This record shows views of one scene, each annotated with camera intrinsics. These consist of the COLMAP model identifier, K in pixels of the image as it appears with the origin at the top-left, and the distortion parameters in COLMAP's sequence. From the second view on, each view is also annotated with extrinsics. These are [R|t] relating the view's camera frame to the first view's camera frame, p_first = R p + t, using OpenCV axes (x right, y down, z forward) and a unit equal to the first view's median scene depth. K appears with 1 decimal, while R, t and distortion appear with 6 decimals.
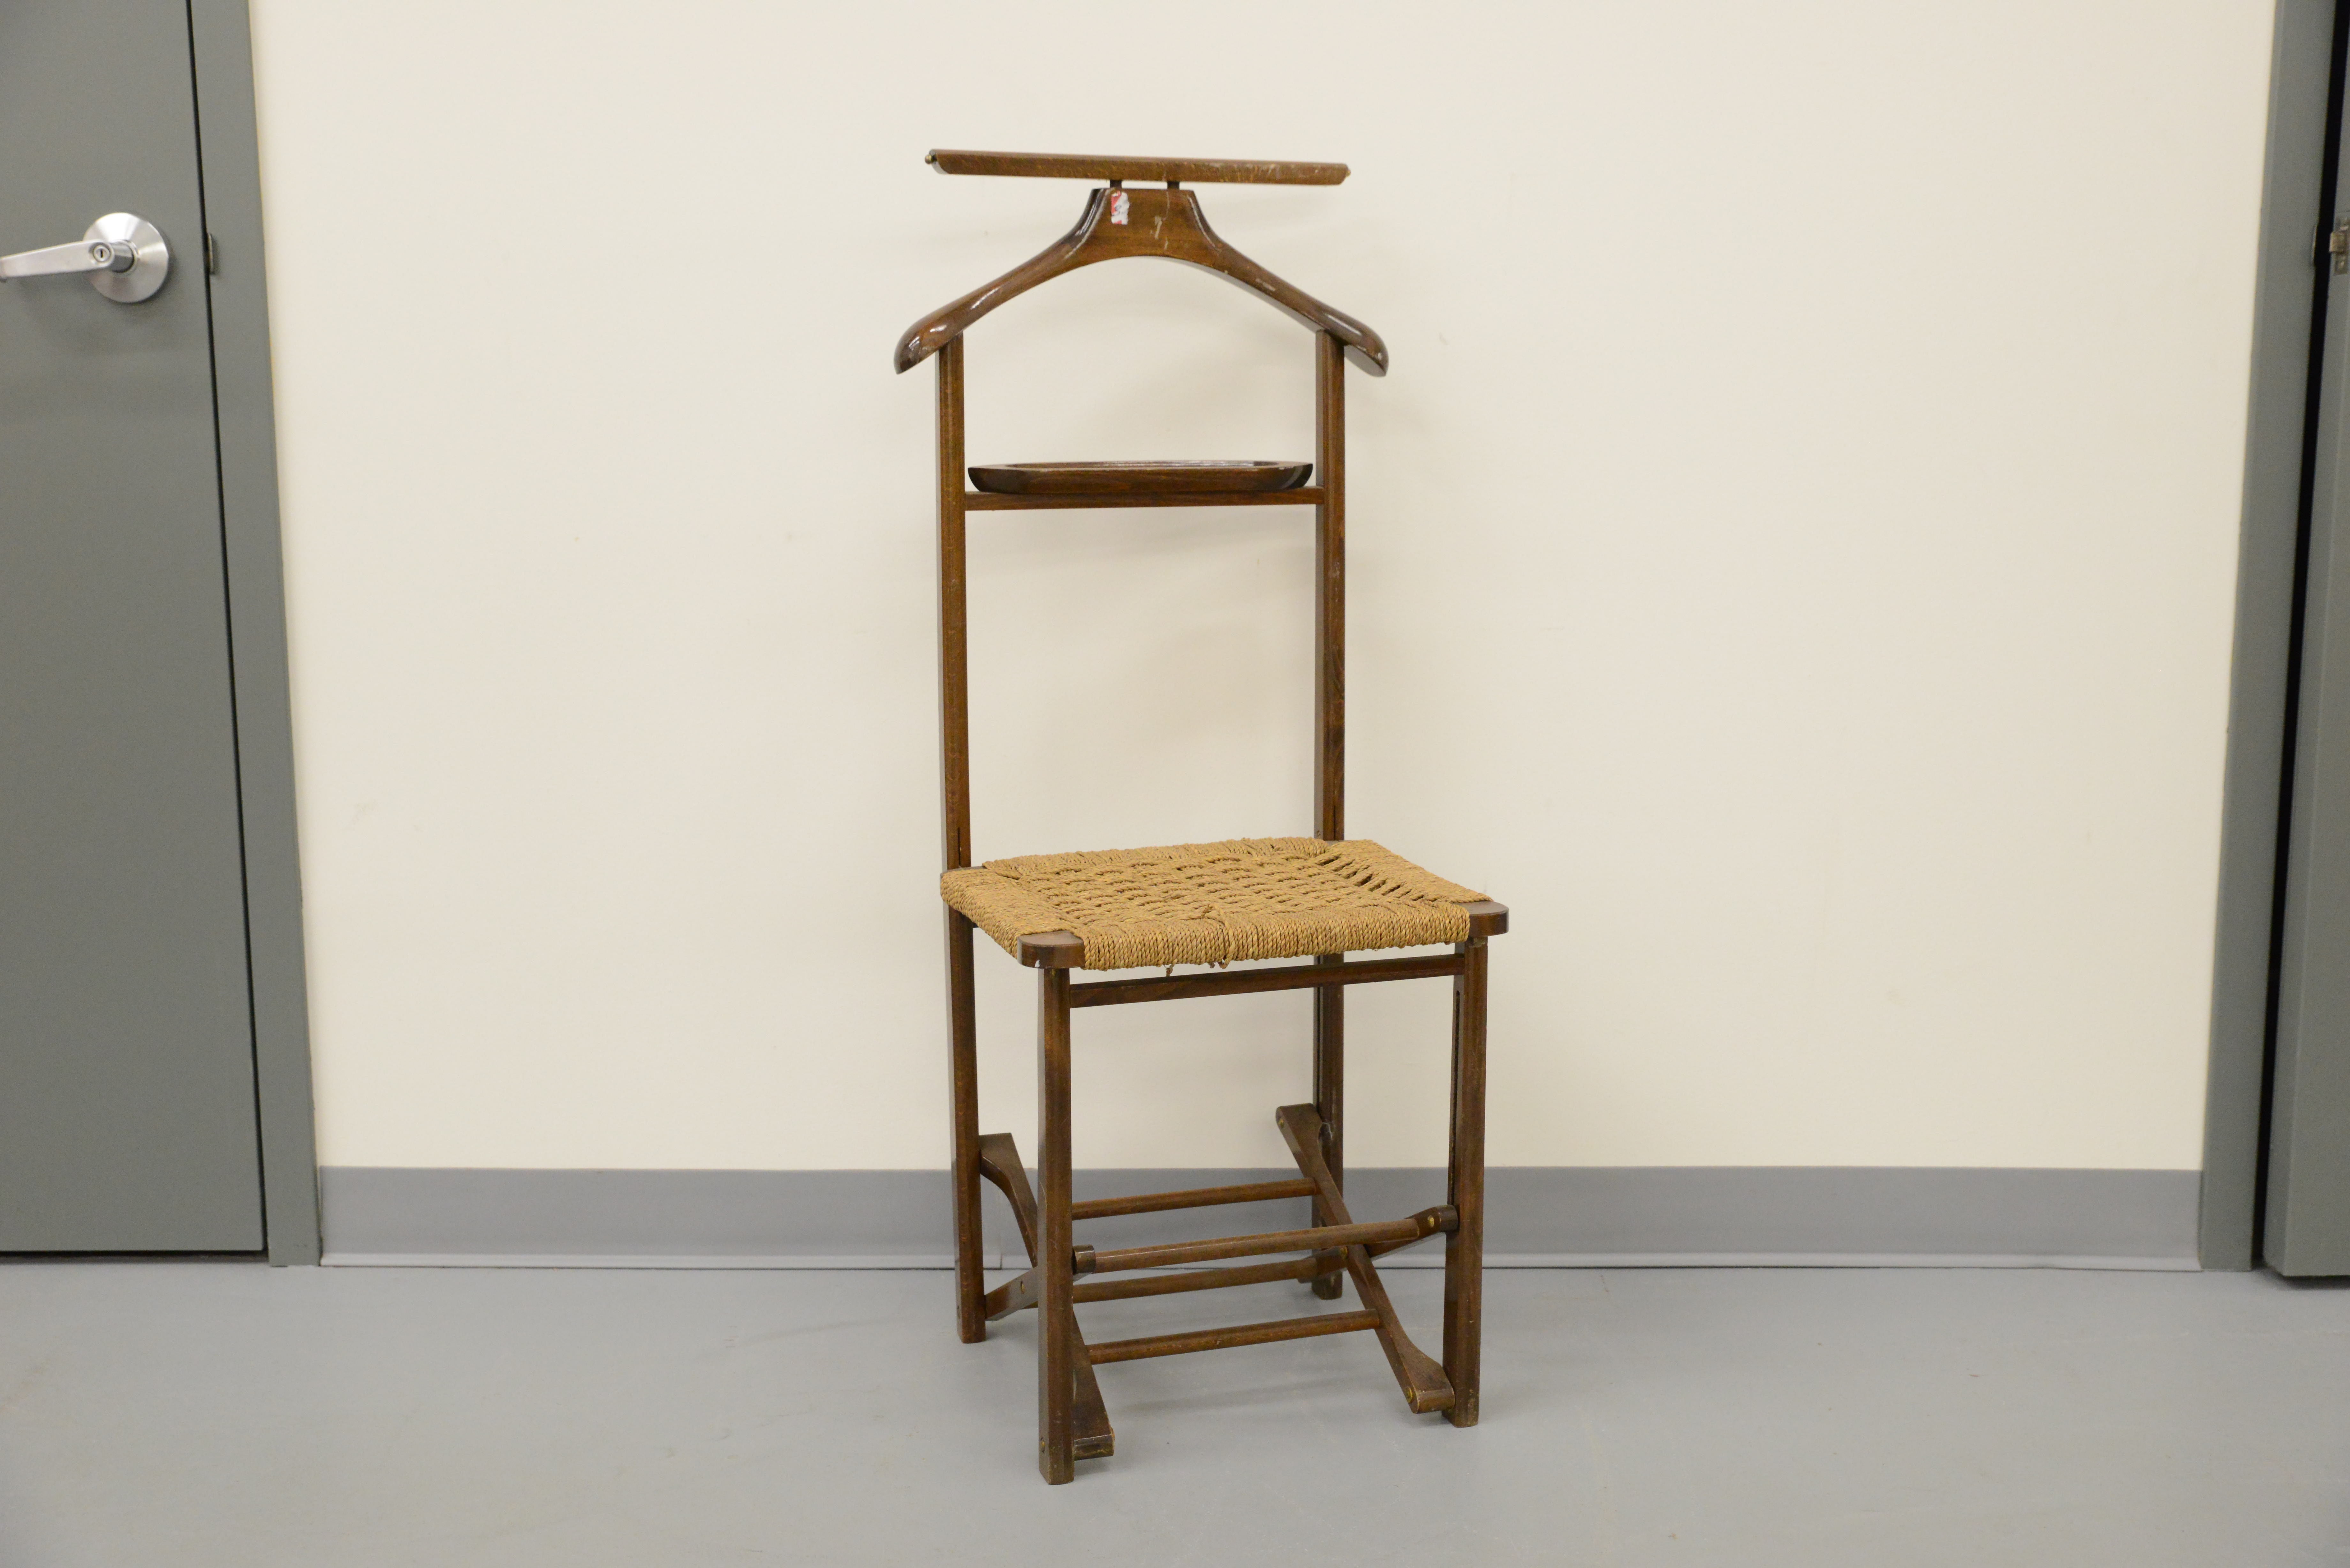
lens RADIAL K [[2455.6, 0, 1175.0], [0, 2455.6, 784.0], [0, 0, 1]] dist [-0.094438, -0.001710]
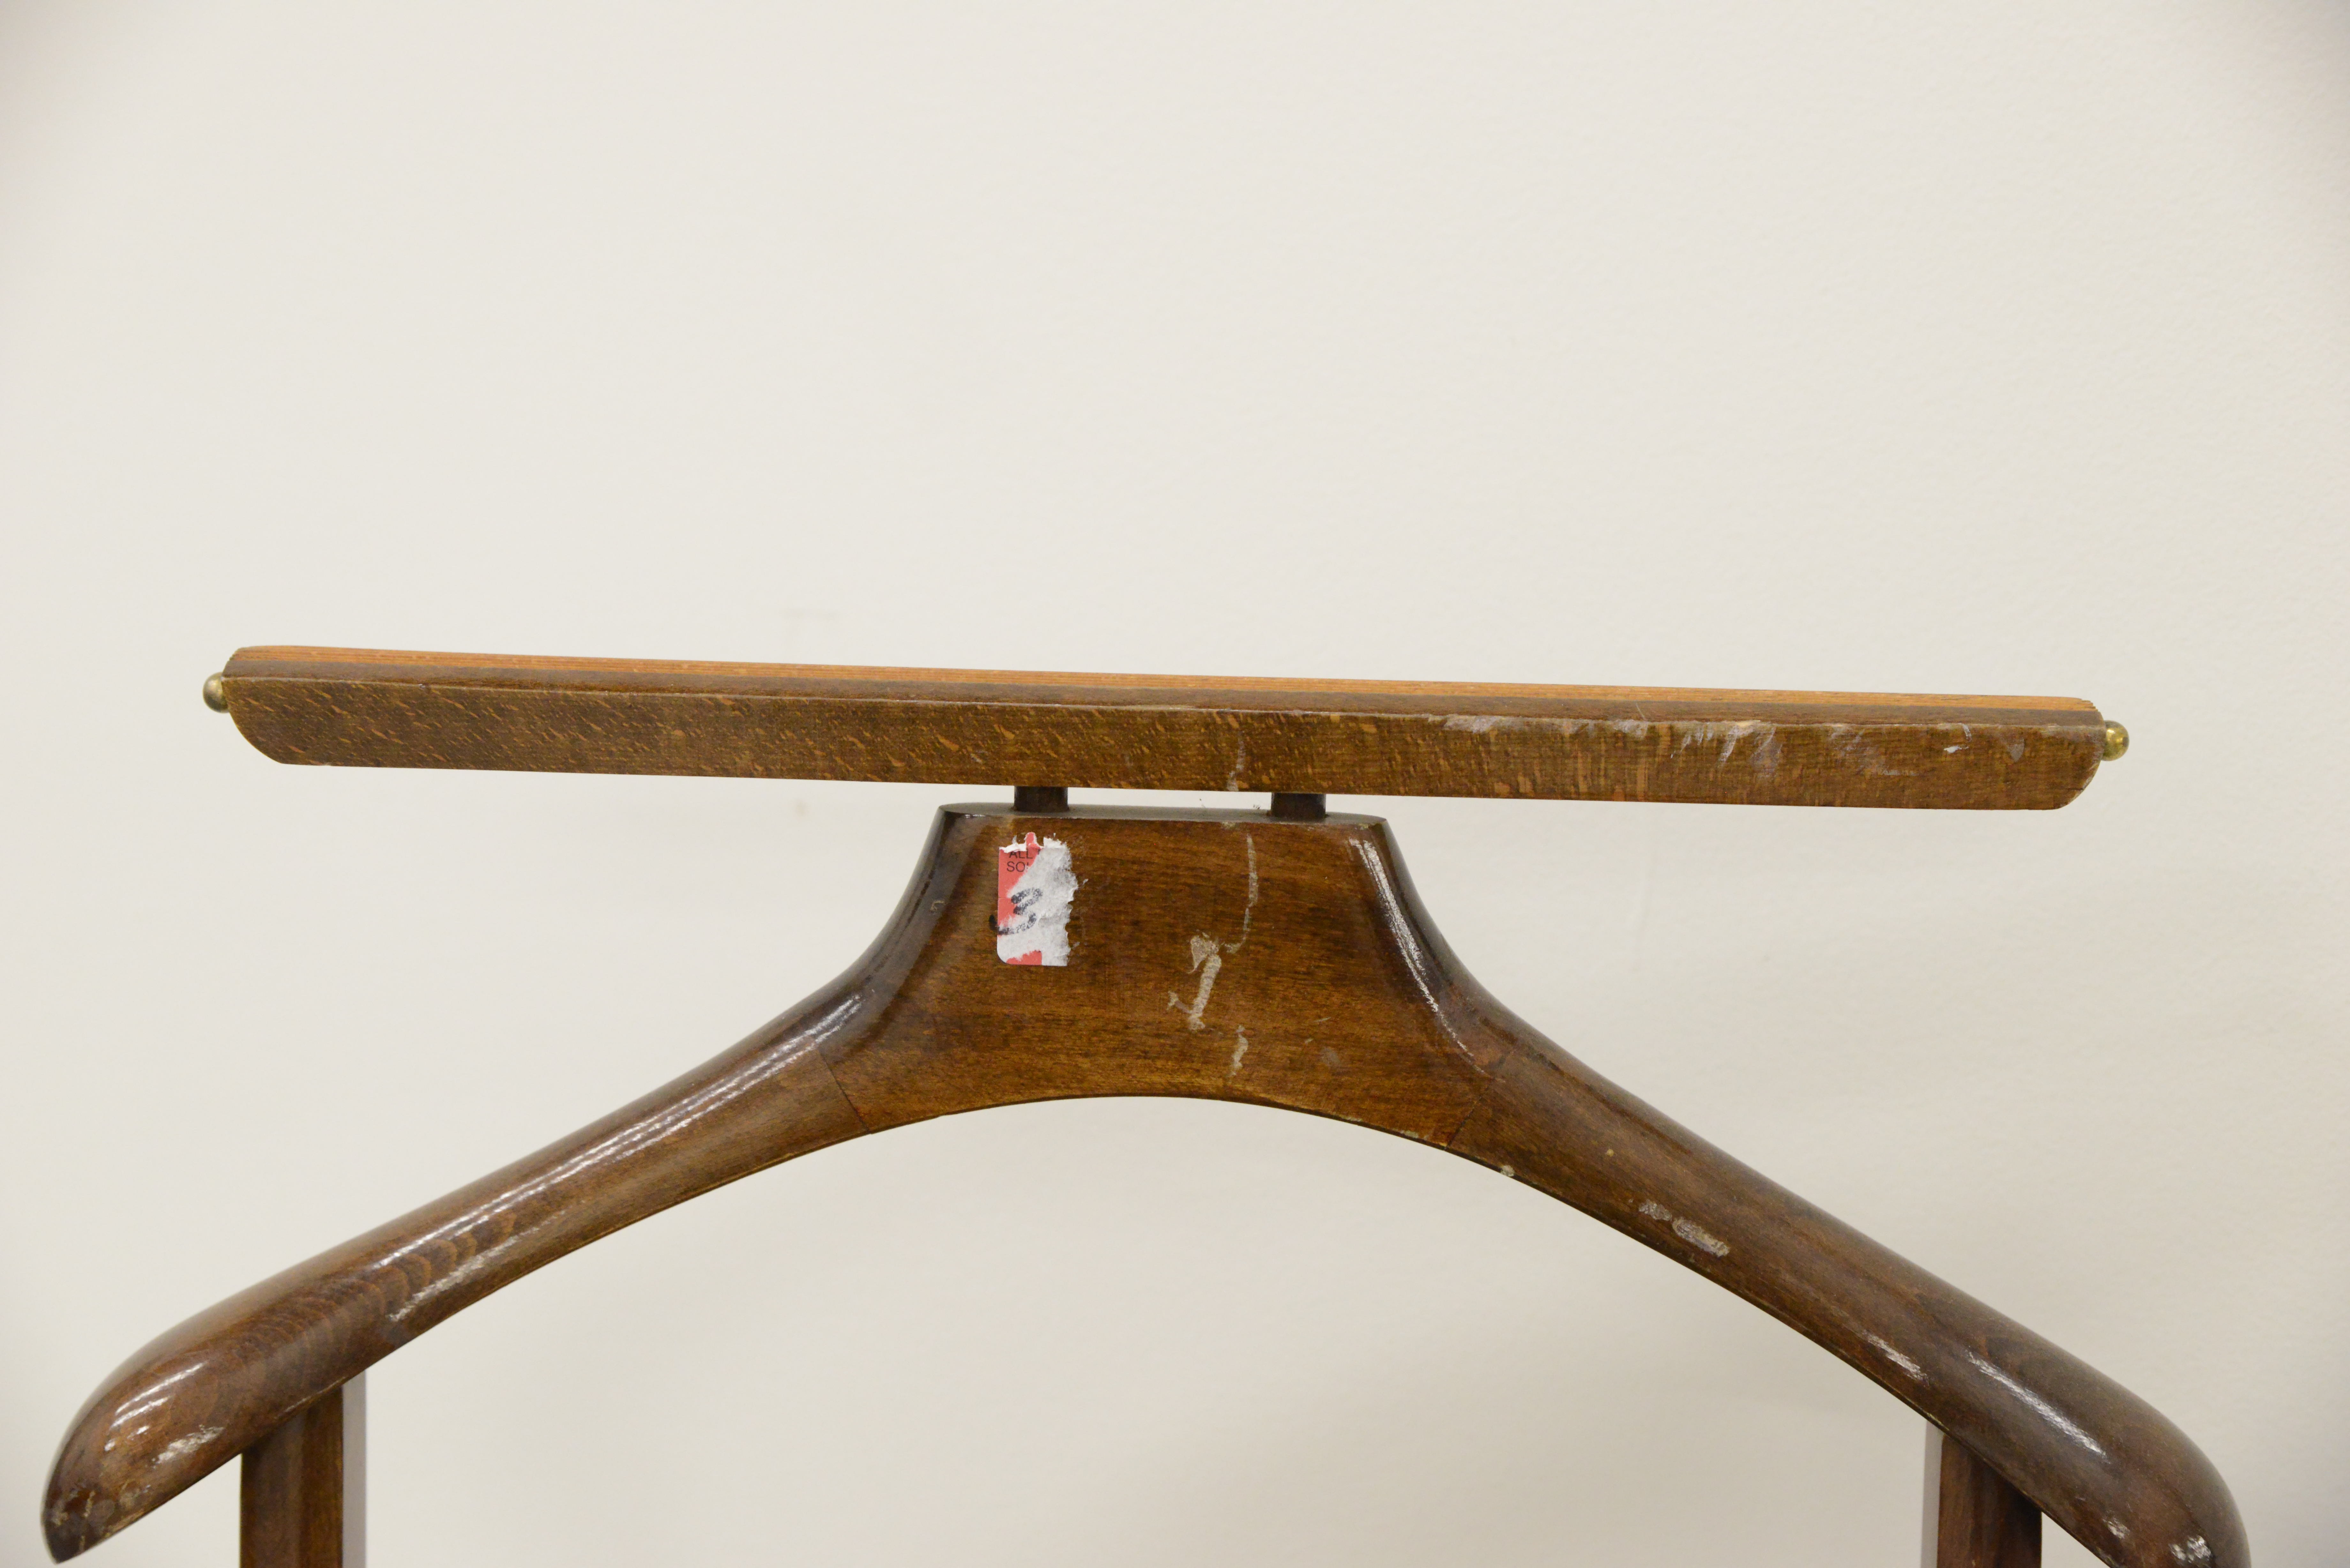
lens RADIAL K [[3658.3, 0, 1175.0], [0, 3658.3, 784.0], [0, 0, 1]] dist [-0.061745, -0.052000]
pose [[0.939227, 0.033758, -0.341632, 0.111606], [-0.088061, 0.985547, -0.144714, -0.194852], [0.331809, 0.166004, 0.928625, 0.664631]]
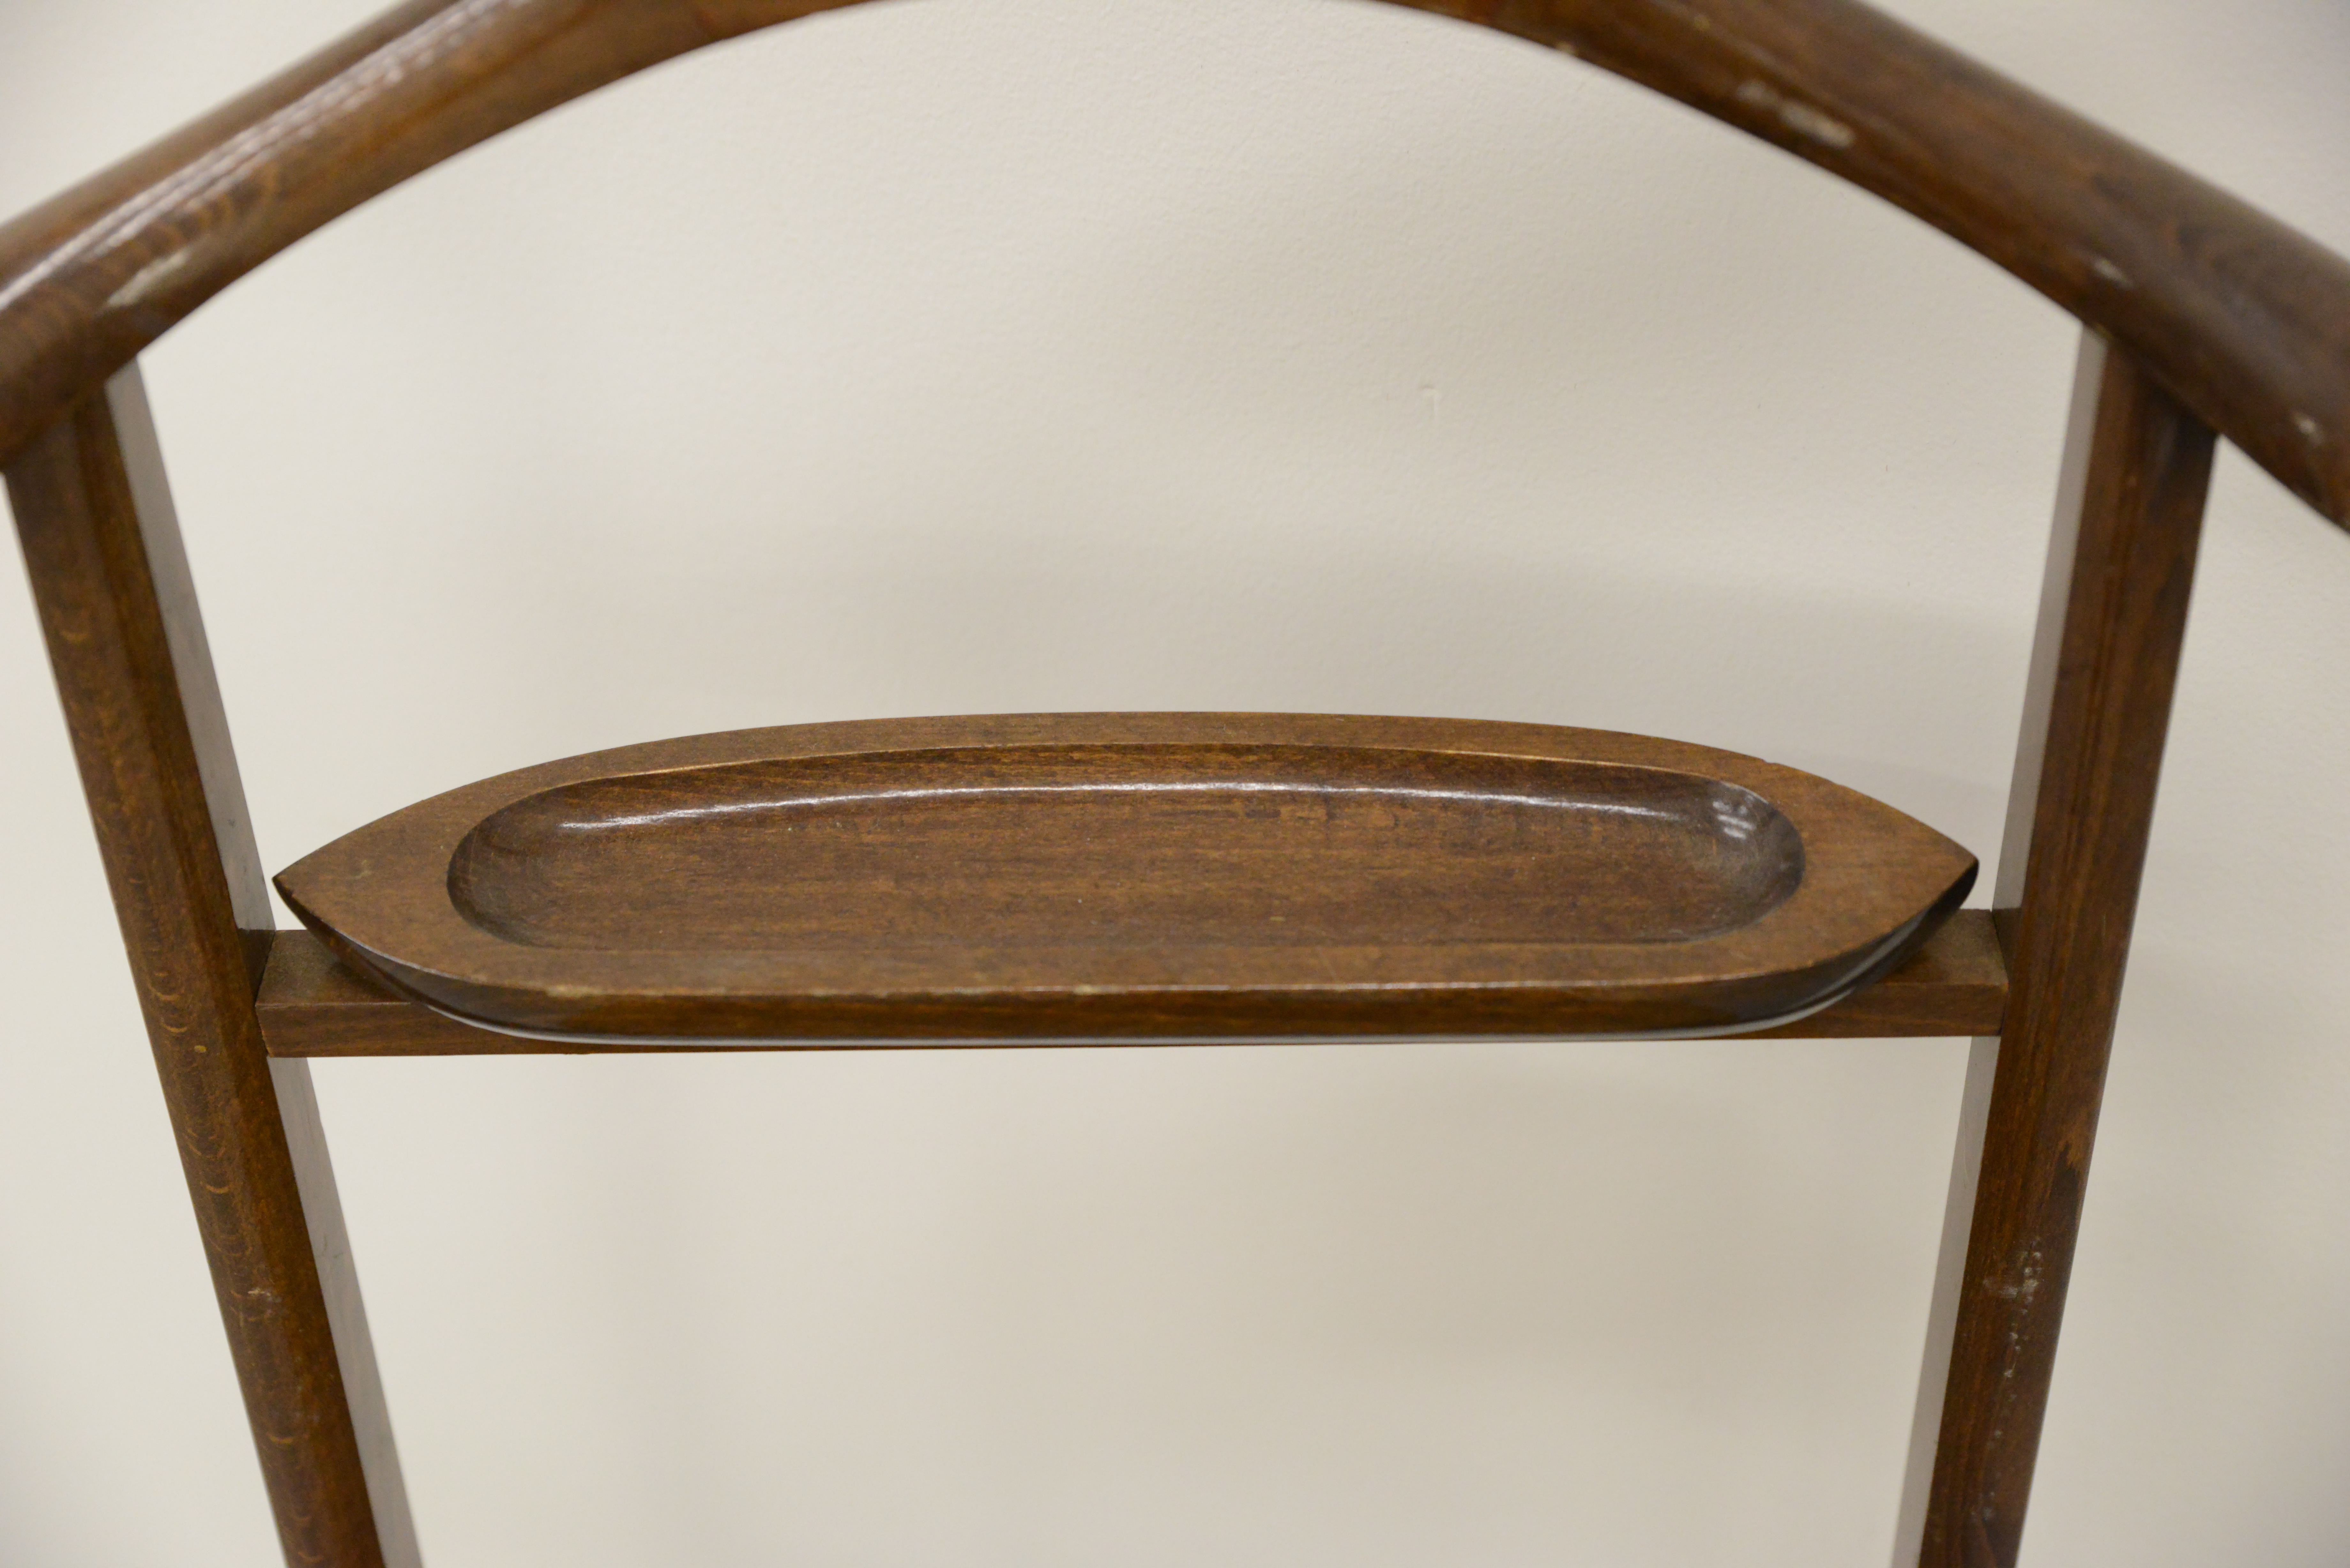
lens RADIAL K [[3658.3, 0, 1175.0], [0, 3658.3, 784.0], [0, 0, 1]] dist [-0.061745, -0.052000]
pose [[0.938708, 0.111064, -0.326332, 0.089486], [-0.051292, 0.981138, 0.186380, -0.207208], [0.340877, -0.158218, 0.926698, 0.740265]]
